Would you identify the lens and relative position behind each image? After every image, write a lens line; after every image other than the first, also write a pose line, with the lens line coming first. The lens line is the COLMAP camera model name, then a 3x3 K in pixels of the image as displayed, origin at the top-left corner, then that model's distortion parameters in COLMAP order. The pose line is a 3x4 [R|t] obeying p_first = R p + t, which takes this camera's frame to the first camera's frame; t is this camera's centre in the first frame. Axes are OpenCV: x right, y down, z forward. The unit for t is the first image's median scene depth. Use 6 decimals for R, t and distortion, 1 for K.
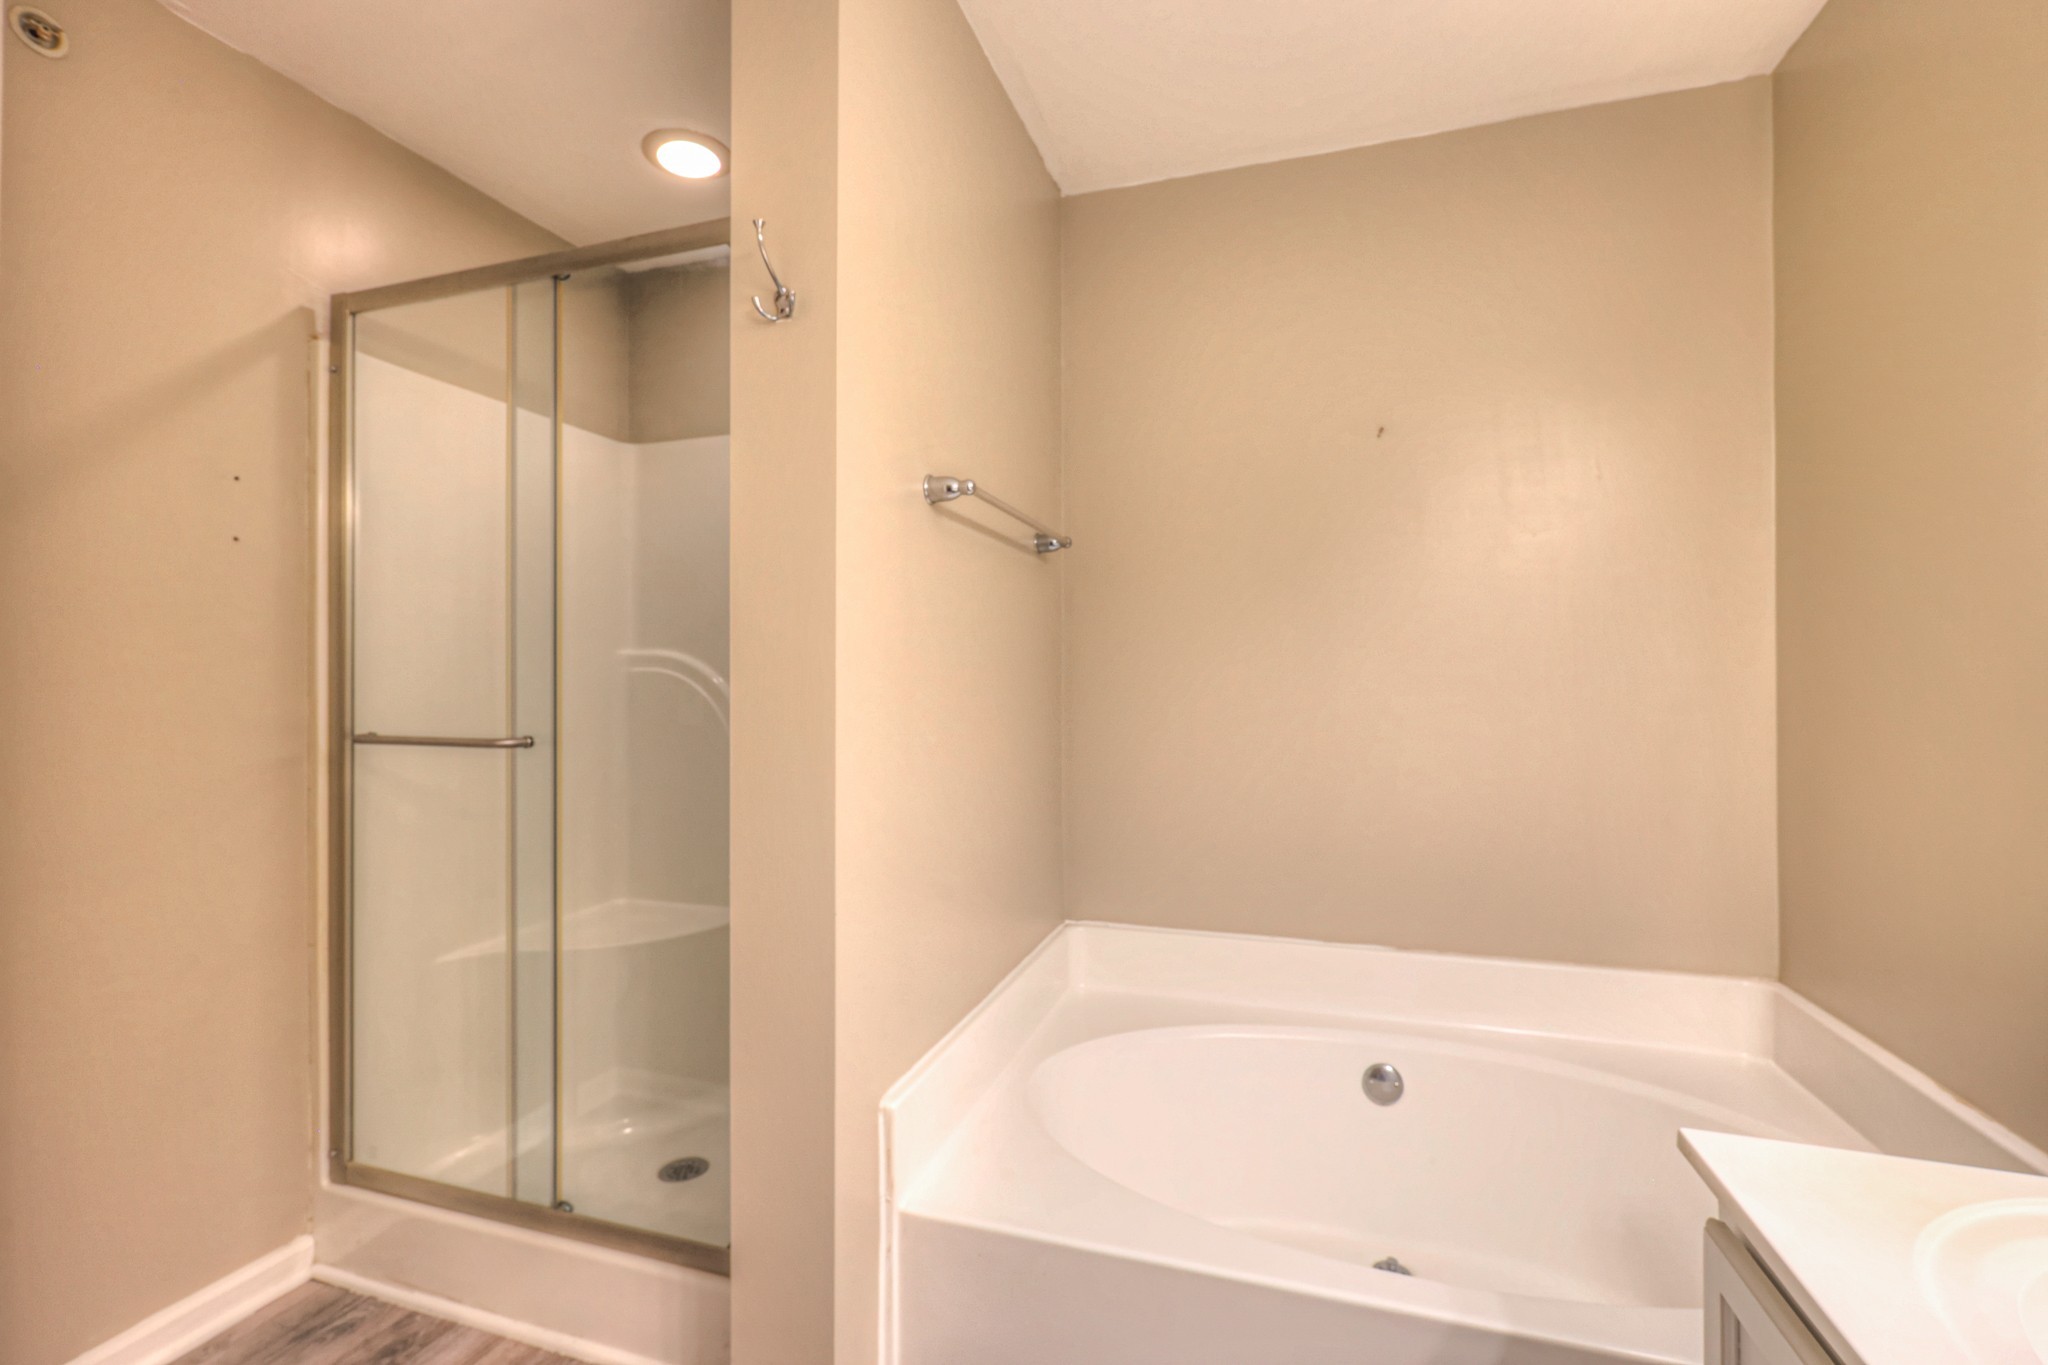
lens RADIAL K [[897.9, 0, 1022.5], [0, 897.9, 675.5], [0, 0, 1]] dist [0.001639, 0.000138]
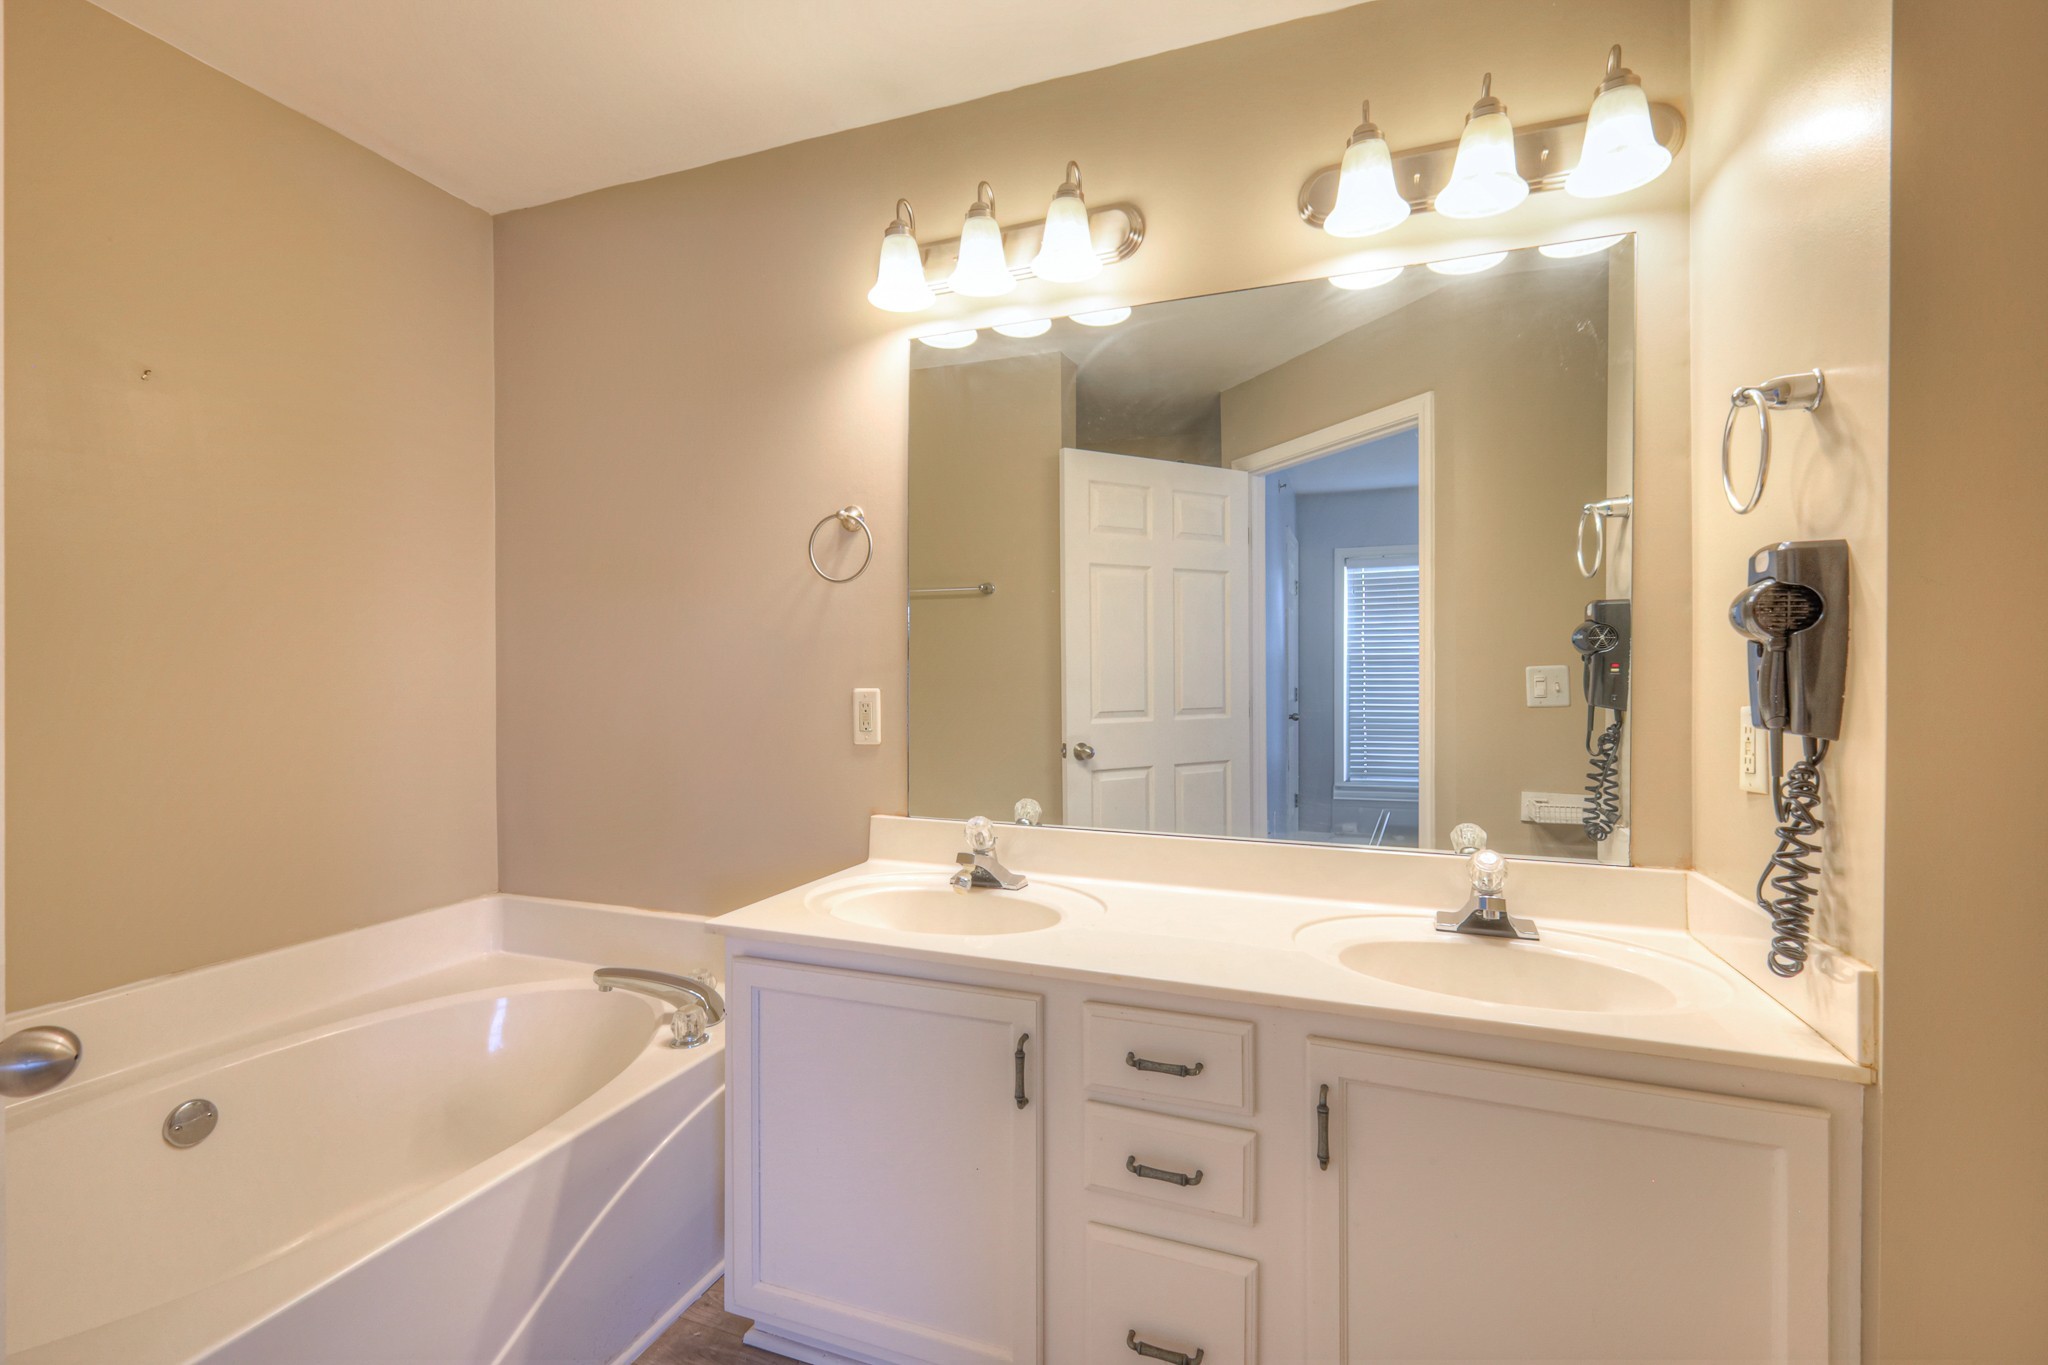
lens RADIAL K [[897.9, 0, 1022.5], [0, 897.9, 675.5], [0, 0, 1]] dist [0.001639, 0.000138]
pose [[0.073334, -0.007226, 0.997281, -0.461490], [-0.003750, 0.999965, 0.007521, 0.000127], [-0.997300, -0.004292, 0.073304, 0.118764]]
